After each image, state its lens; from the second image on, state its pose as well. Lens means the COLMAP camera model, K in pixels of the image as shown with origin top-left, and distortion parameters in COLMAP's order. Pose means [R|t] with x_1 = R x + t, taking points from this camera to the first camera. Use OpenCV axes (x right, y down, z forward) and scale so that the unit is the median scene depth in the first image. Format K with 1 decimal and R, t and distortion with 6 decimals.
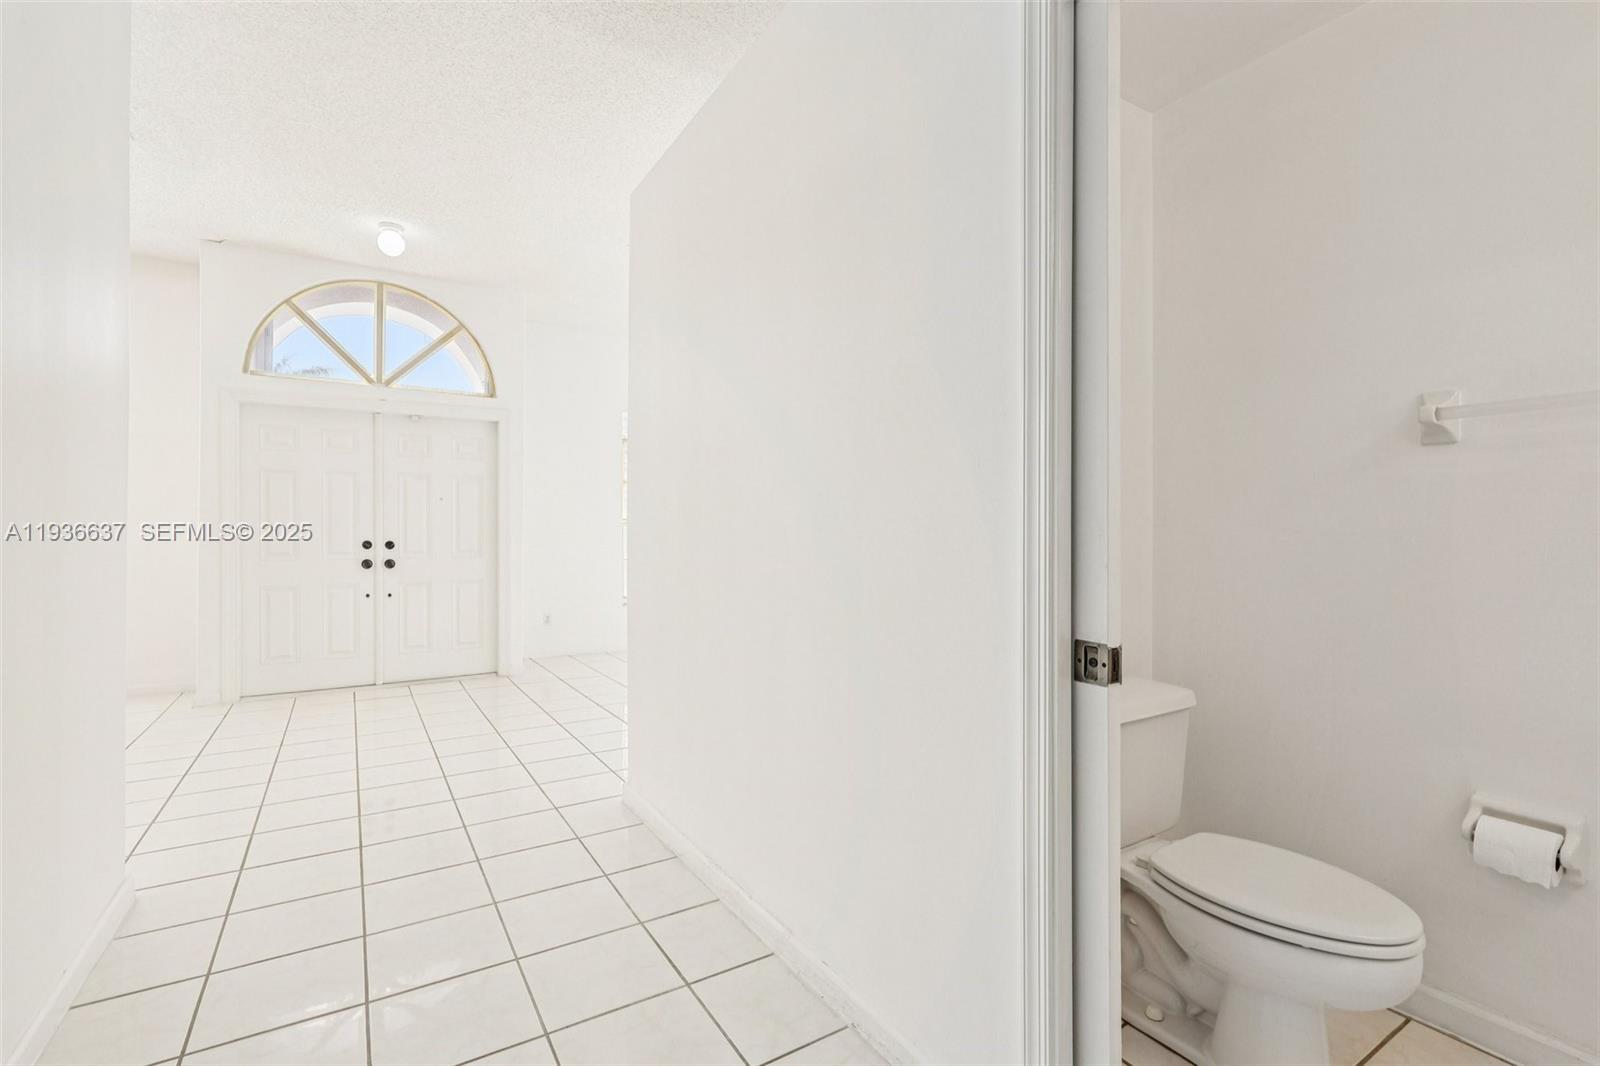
lens RADIAL K [[733.9, 0, 801.7], [0, 733.9, 530.0], [0, 0, 1]] dist [0.001267, -0.000264]
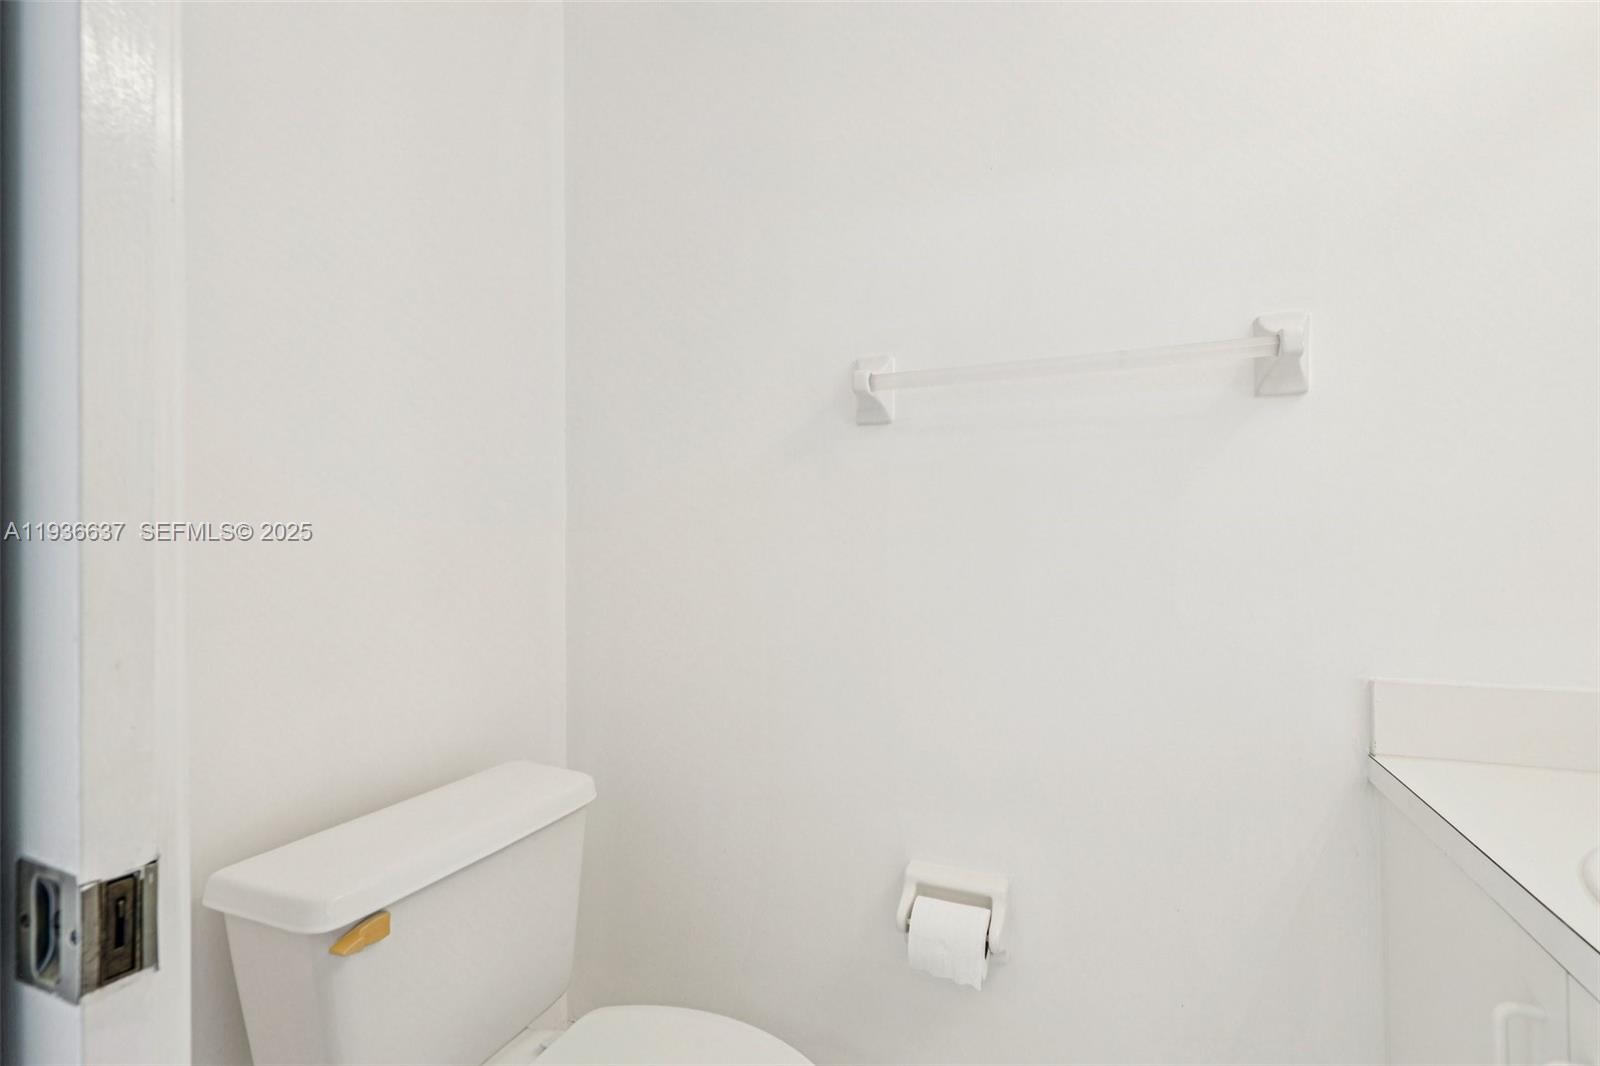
lens RADIAL K [[733.9, 0, 800.4], [0, 733.9, 535.6], [0, 0, 1]] dist [0.001267, -0.000264]
pose [[0.825831, -0.000474, 0.563917, 0.376833], [0.003099, 0.999988, -0.003698, 0.005130], [-0.563909, 0.004802, 0.825823, 0.414873]]
